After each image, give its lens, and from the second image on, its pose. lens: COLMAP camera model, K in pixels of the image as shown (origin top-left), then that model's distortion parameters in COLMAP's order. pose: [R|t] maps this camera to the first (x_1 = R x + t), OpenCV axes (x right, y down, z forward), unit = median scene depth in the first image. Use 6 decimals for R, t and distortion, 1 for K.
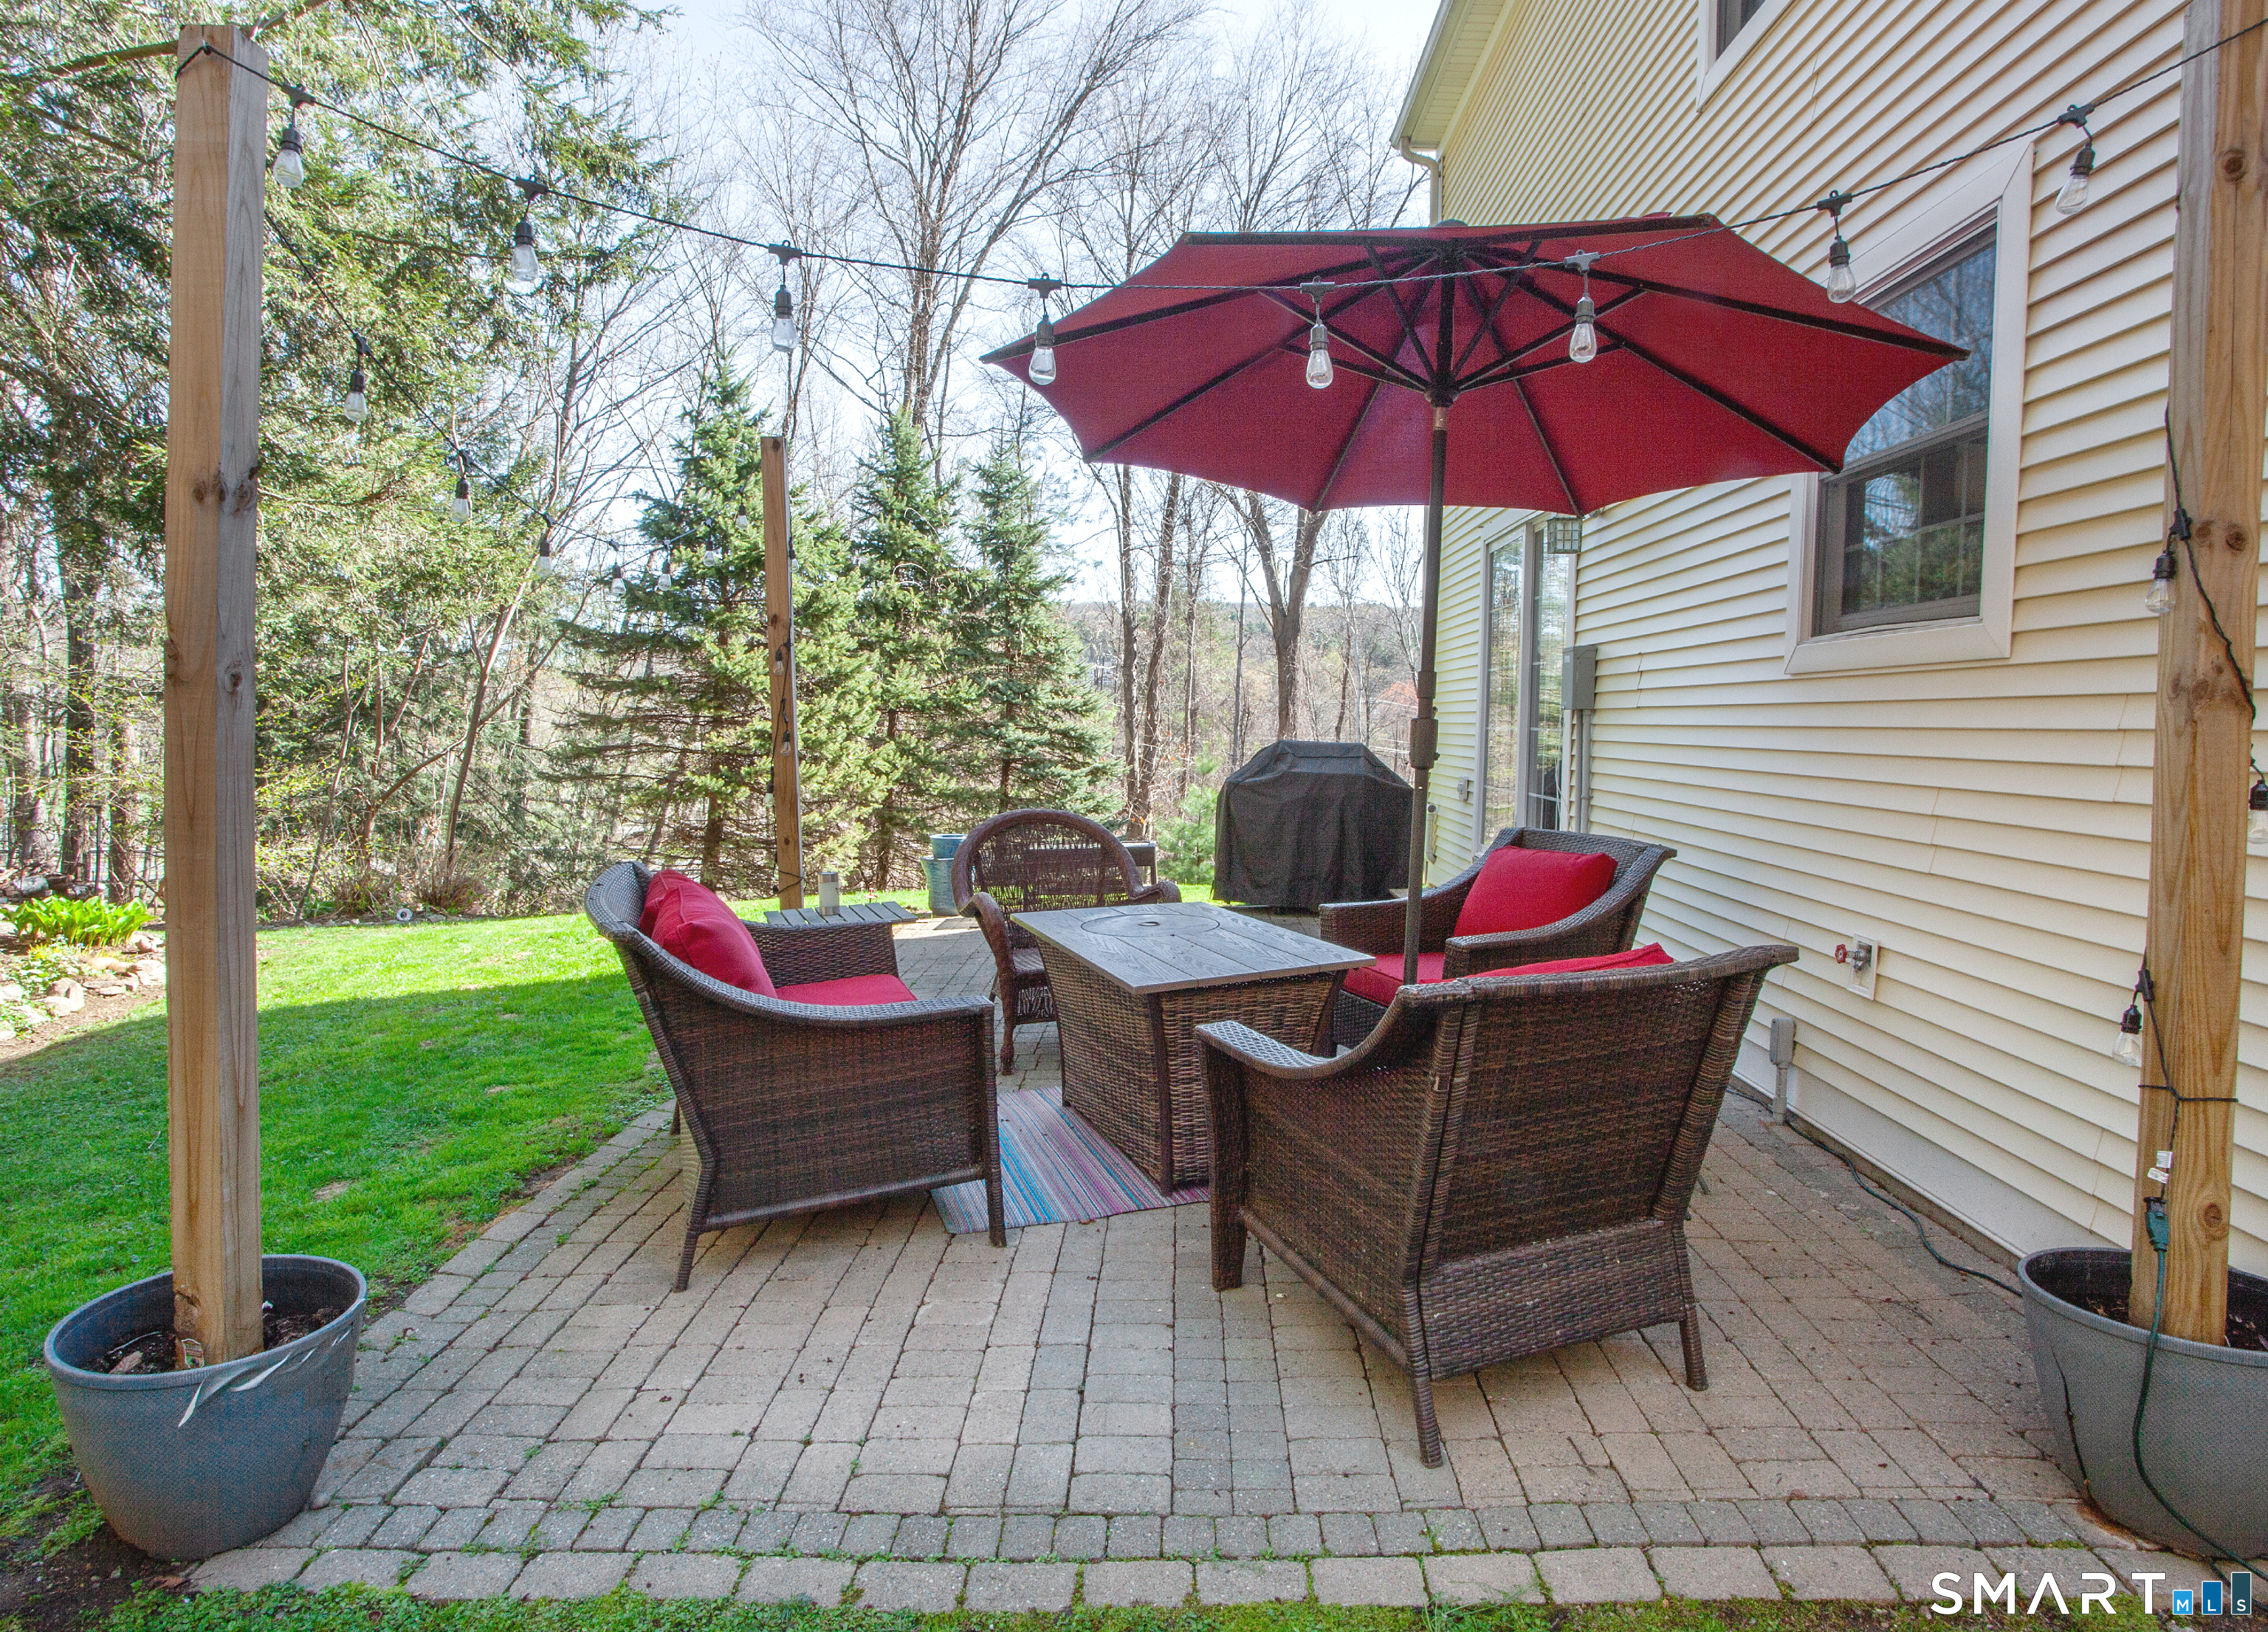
lens RADIAL K [[1250.1, 0, 1134.7], [0, 1250.1, 792.6], [0, 0, 1]] dist [-0.094265, 0.047662]
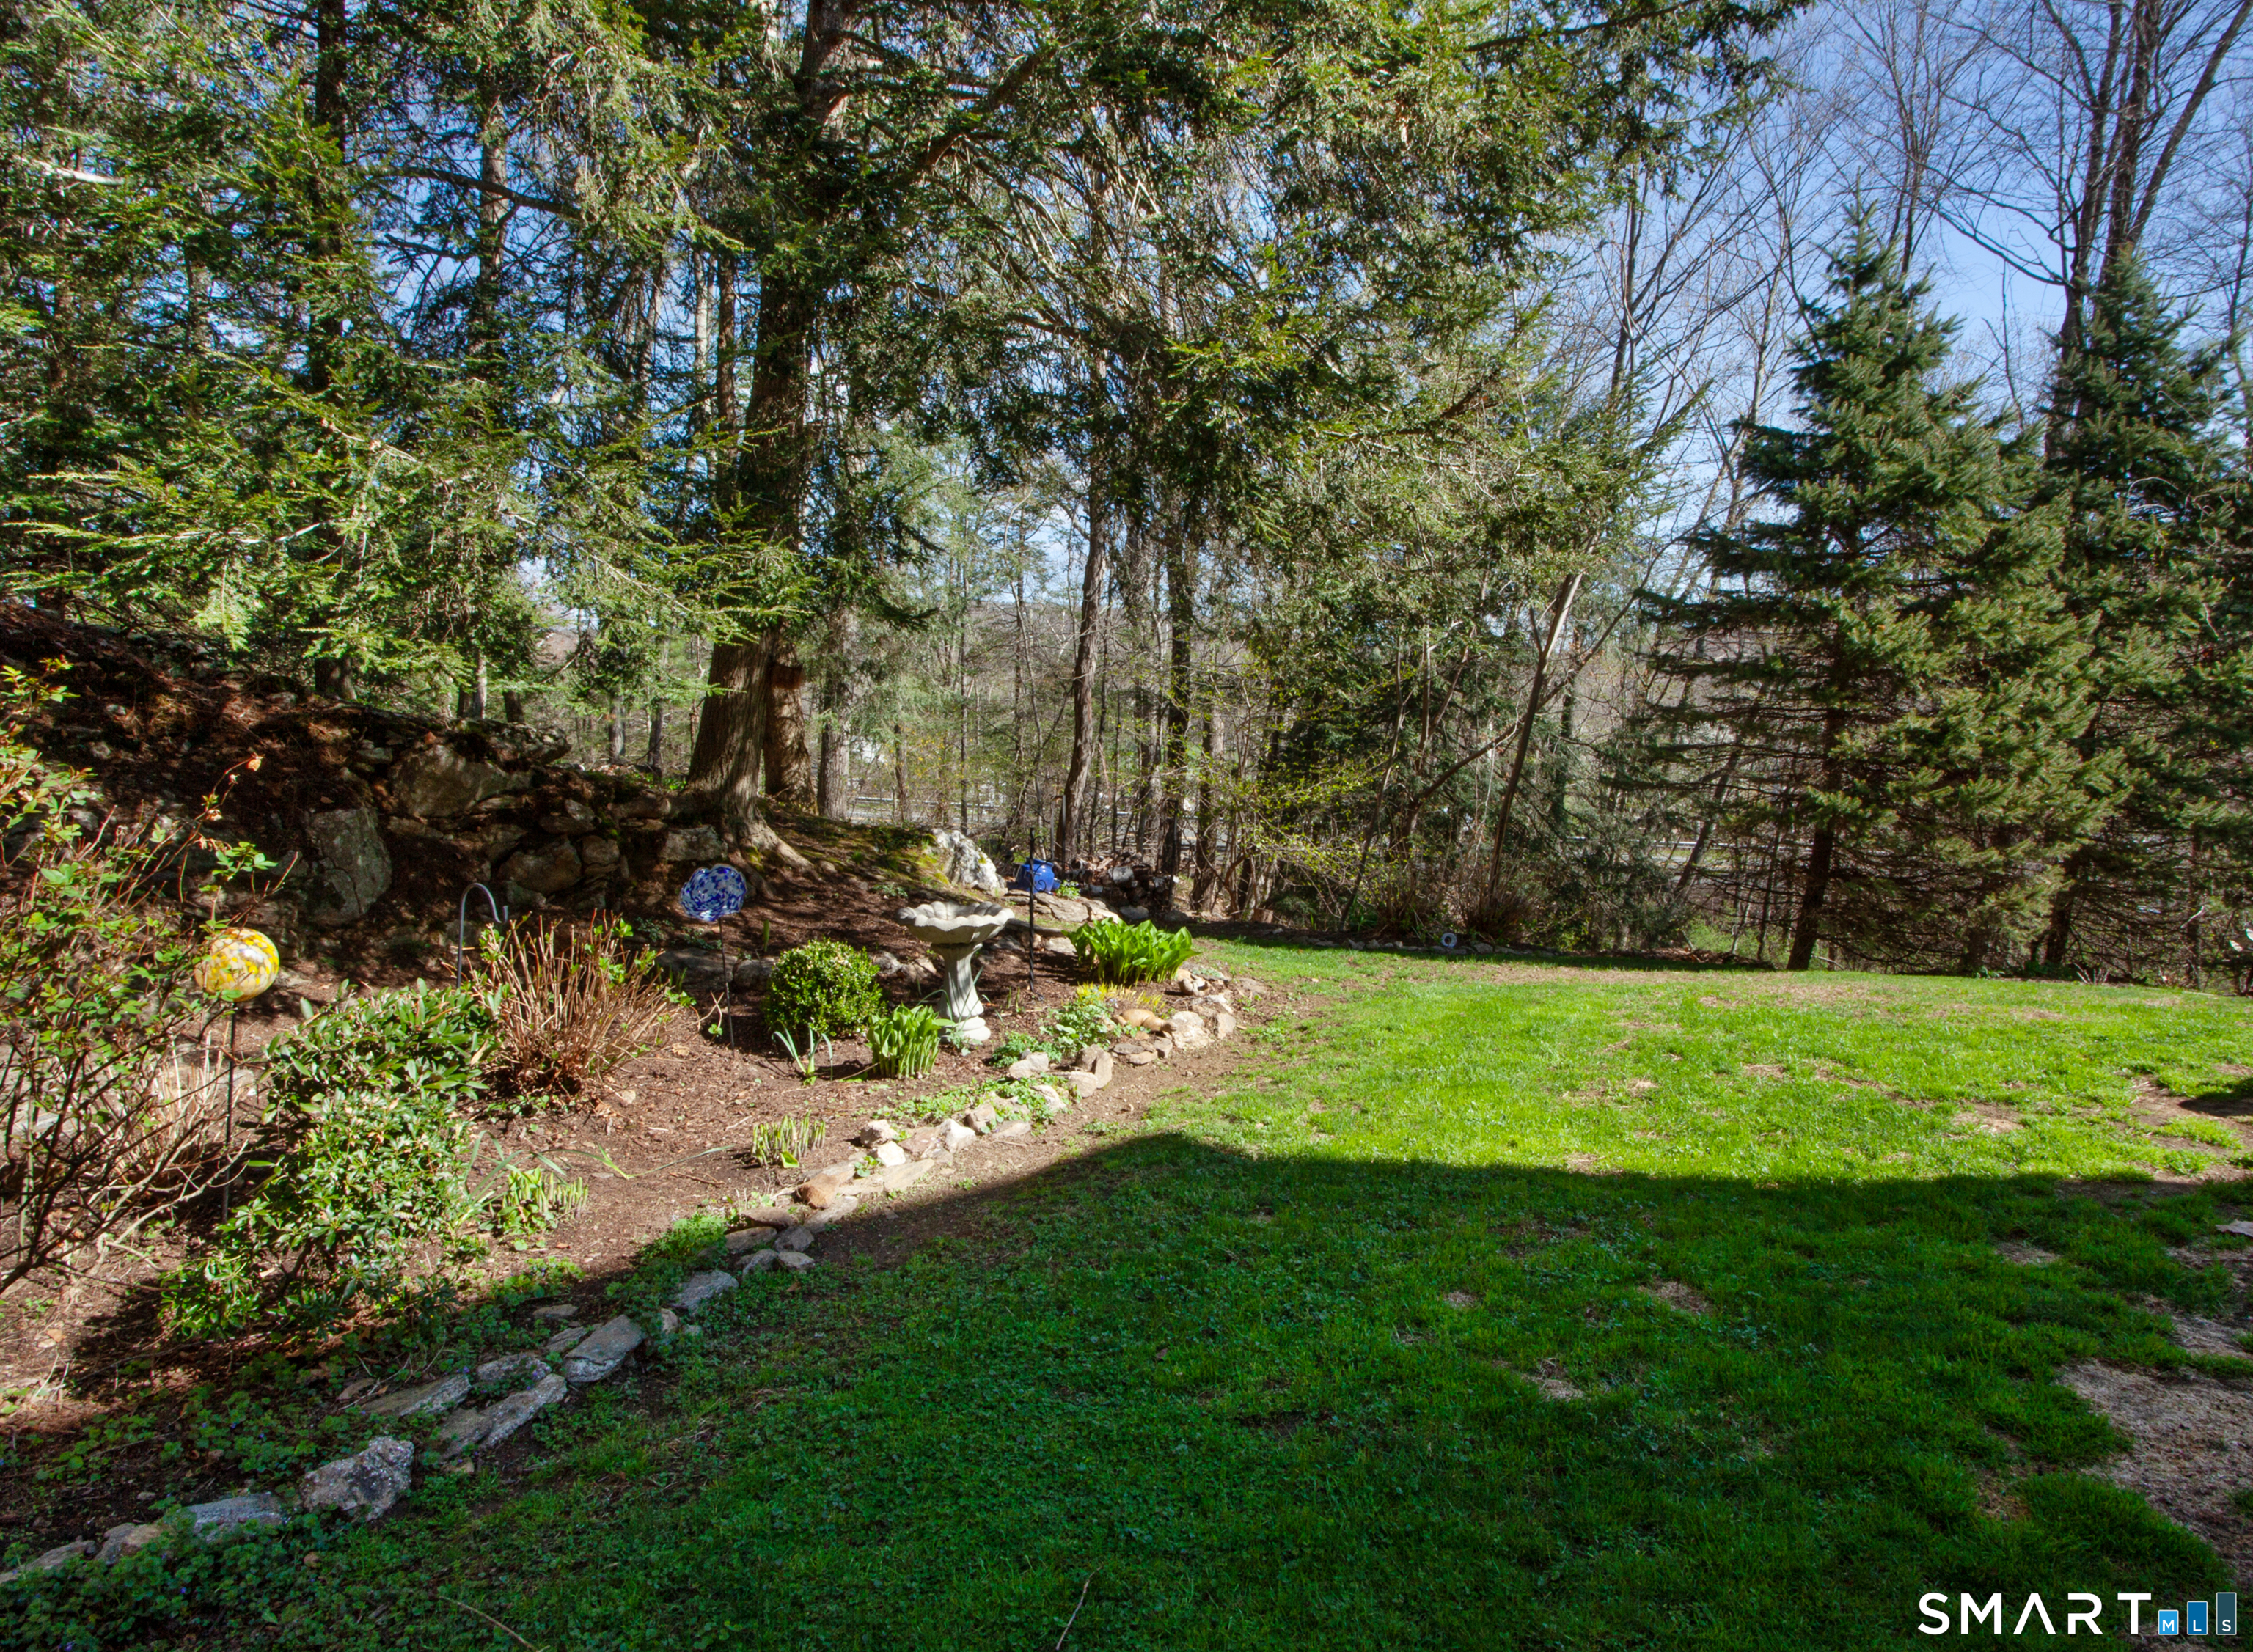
lens RADIAL K [[1208.0, 0, 1126.5], [0, 1208.0, 826.0], [0, 0, 1]] dist [-0.083191, 0.028696]
pose [[0.706694, 0.059862, -0.704982, -0.136129], [-0.029973, 0.998053, 0.054702, -0.017084], [0.706884, -0.017528, 0.707112, 0.191752]]
